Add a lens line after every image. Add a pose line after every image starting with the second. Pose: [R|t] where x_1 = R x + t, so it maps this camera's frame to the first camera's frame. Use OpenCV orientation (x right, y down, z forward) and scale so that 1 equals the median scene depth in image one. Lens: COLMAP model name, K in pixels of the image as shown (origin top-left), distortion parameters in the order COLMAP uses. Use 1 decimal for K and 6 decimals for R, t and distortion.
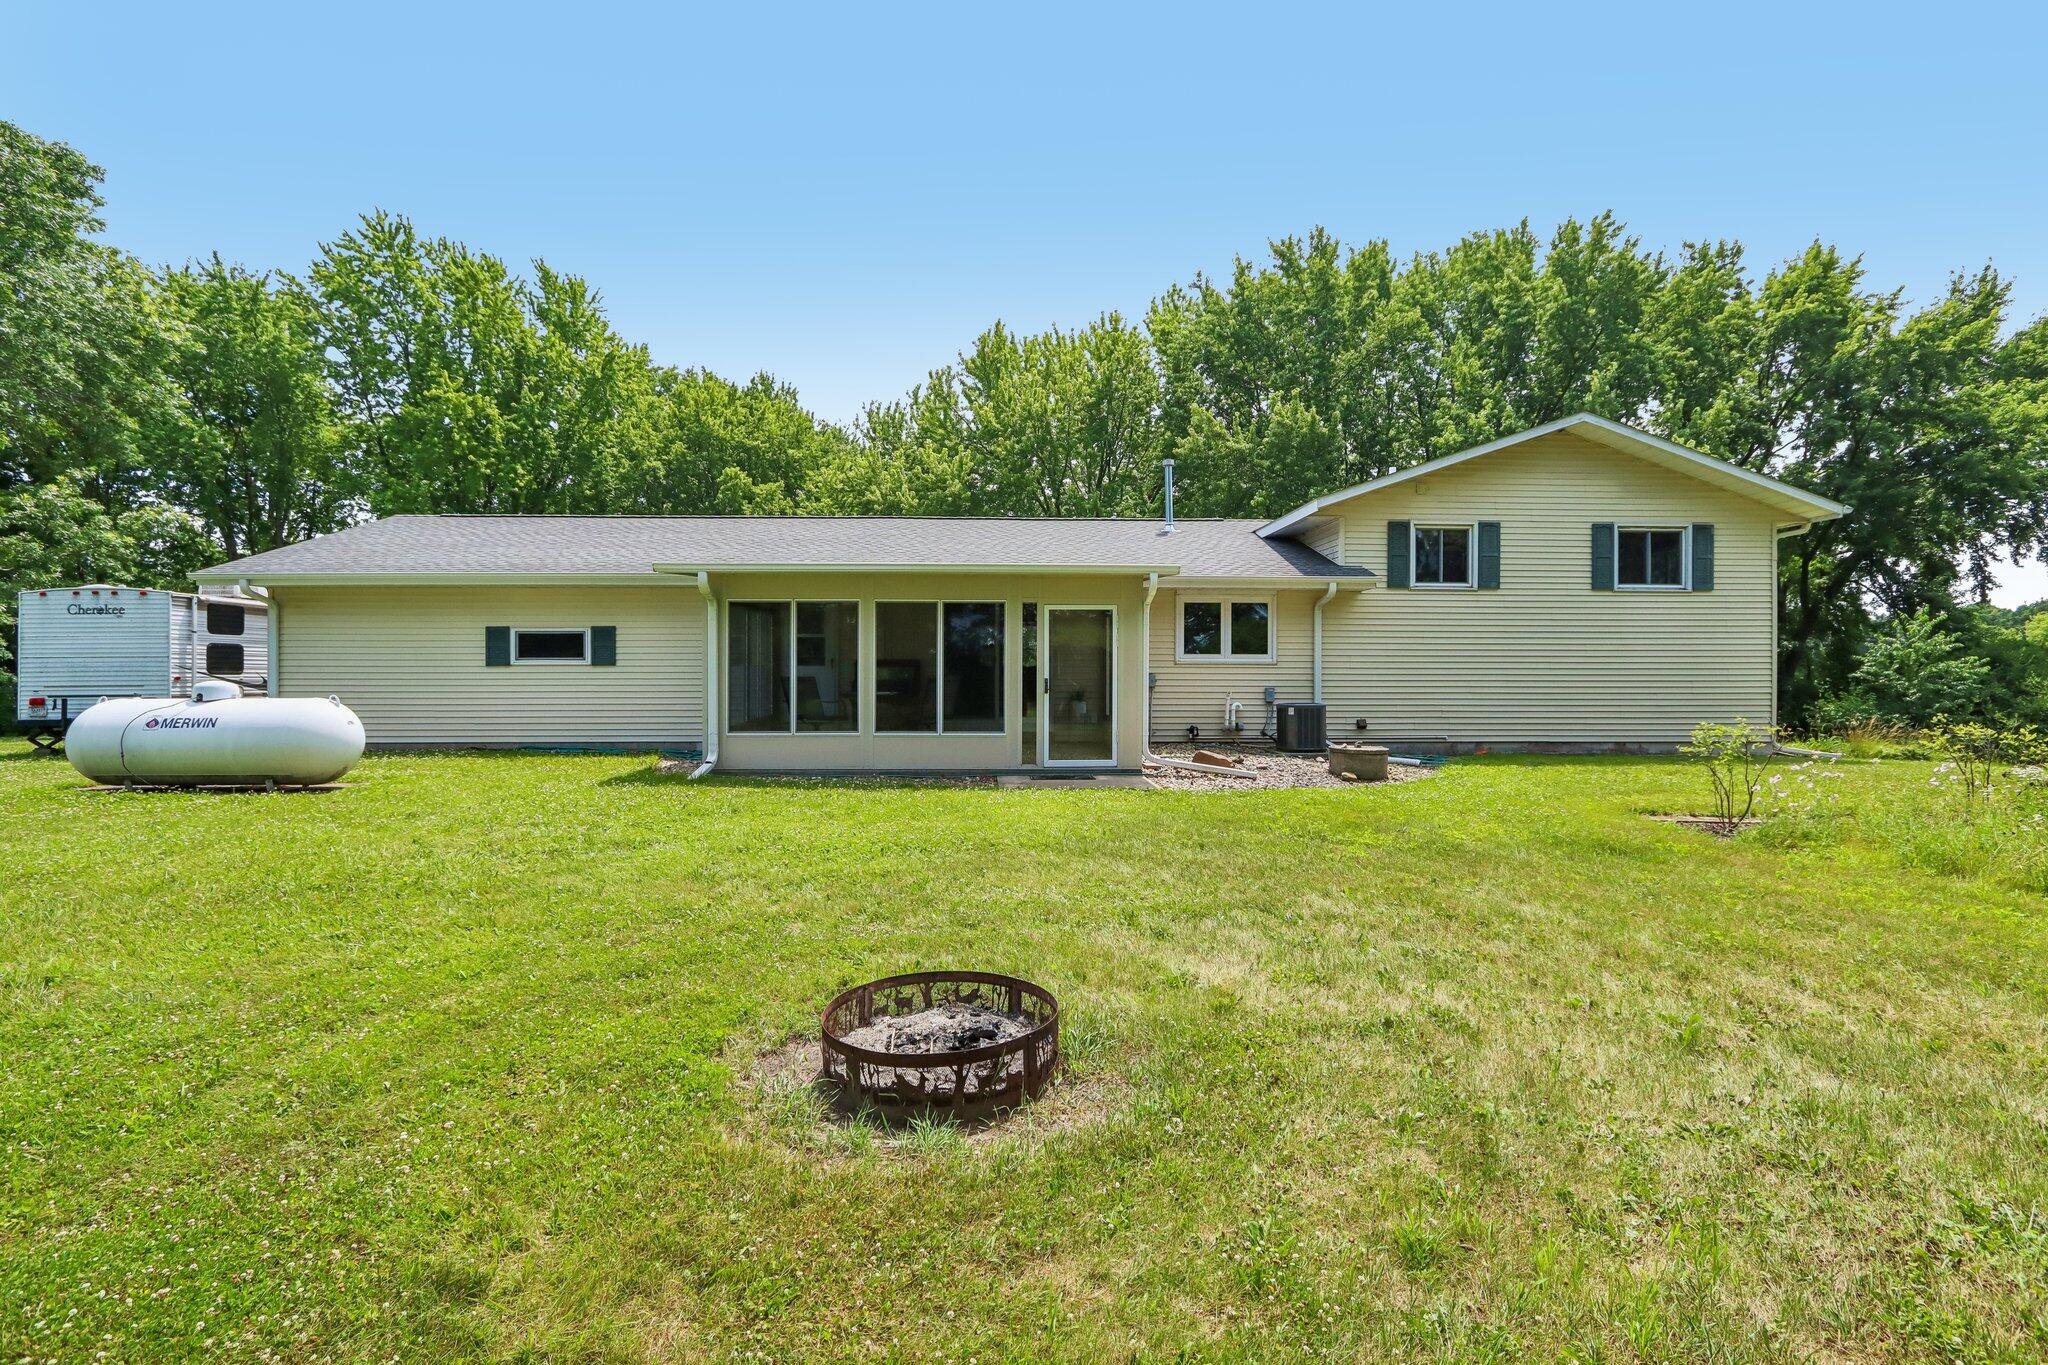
lens RADIAL K [[939.1, 0, 1024.0], [0, 939.1, 682.5], [0, 0, 1]] dist [-0.016228, 0.004287]
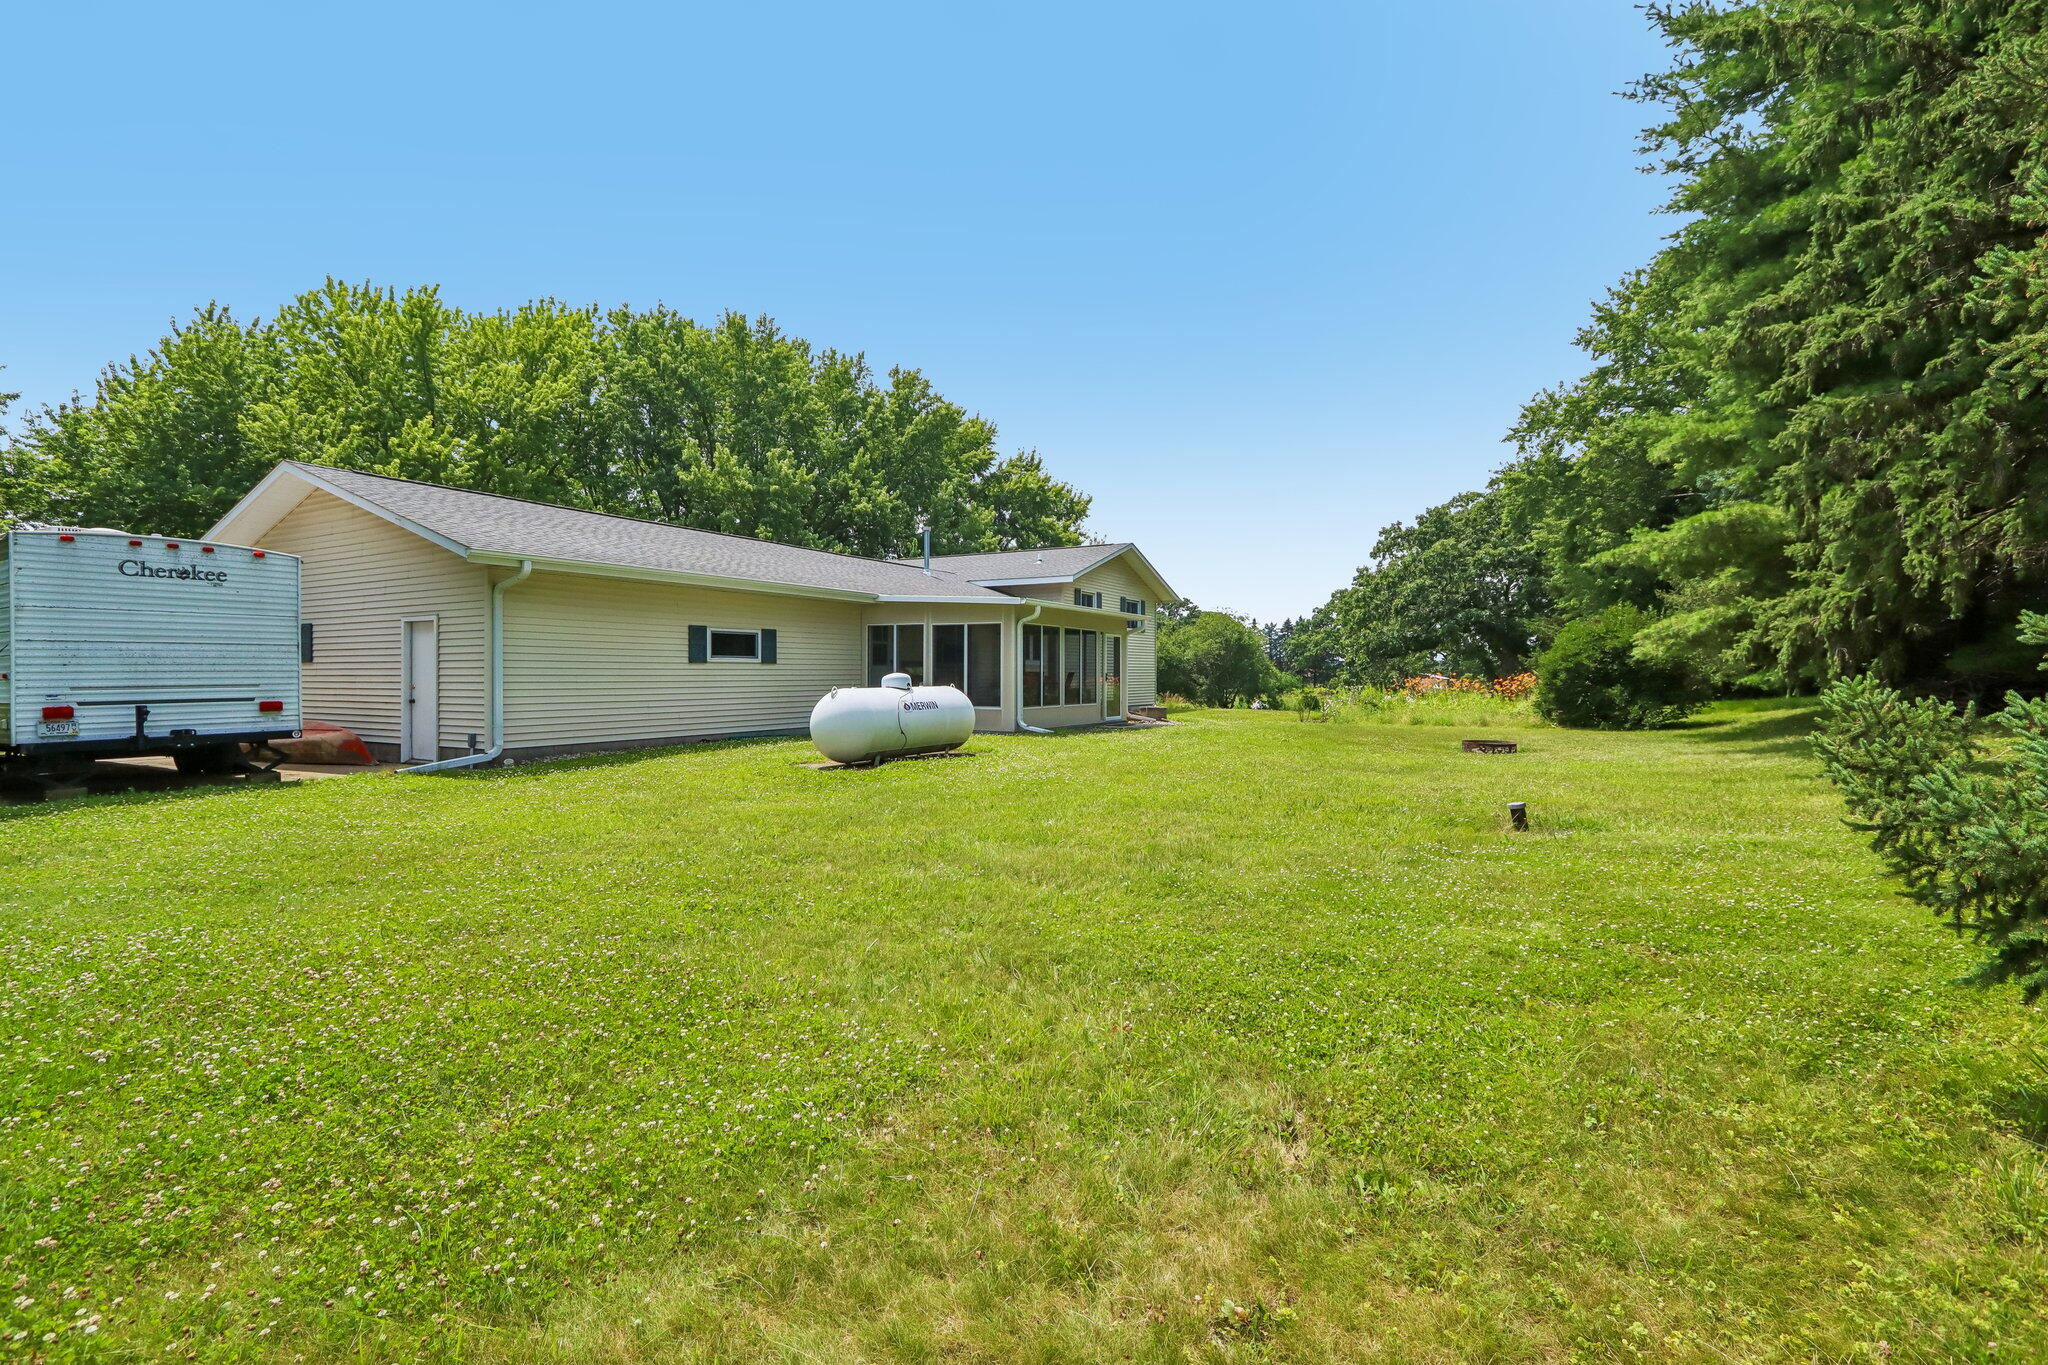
lens RADIAL K [[939.1, 0, 1024.0], [0, 939.1, 682.5], [0, 0, 1]] dist [-0.016228, 0.004287]
pose [[0.538185, -0.006695, 0.842800, -1.246594], [-0.001745, 0.999957, 0.009057, -0.005909], [-0.842825, -0.006345, 0.538151, 0.126633]]
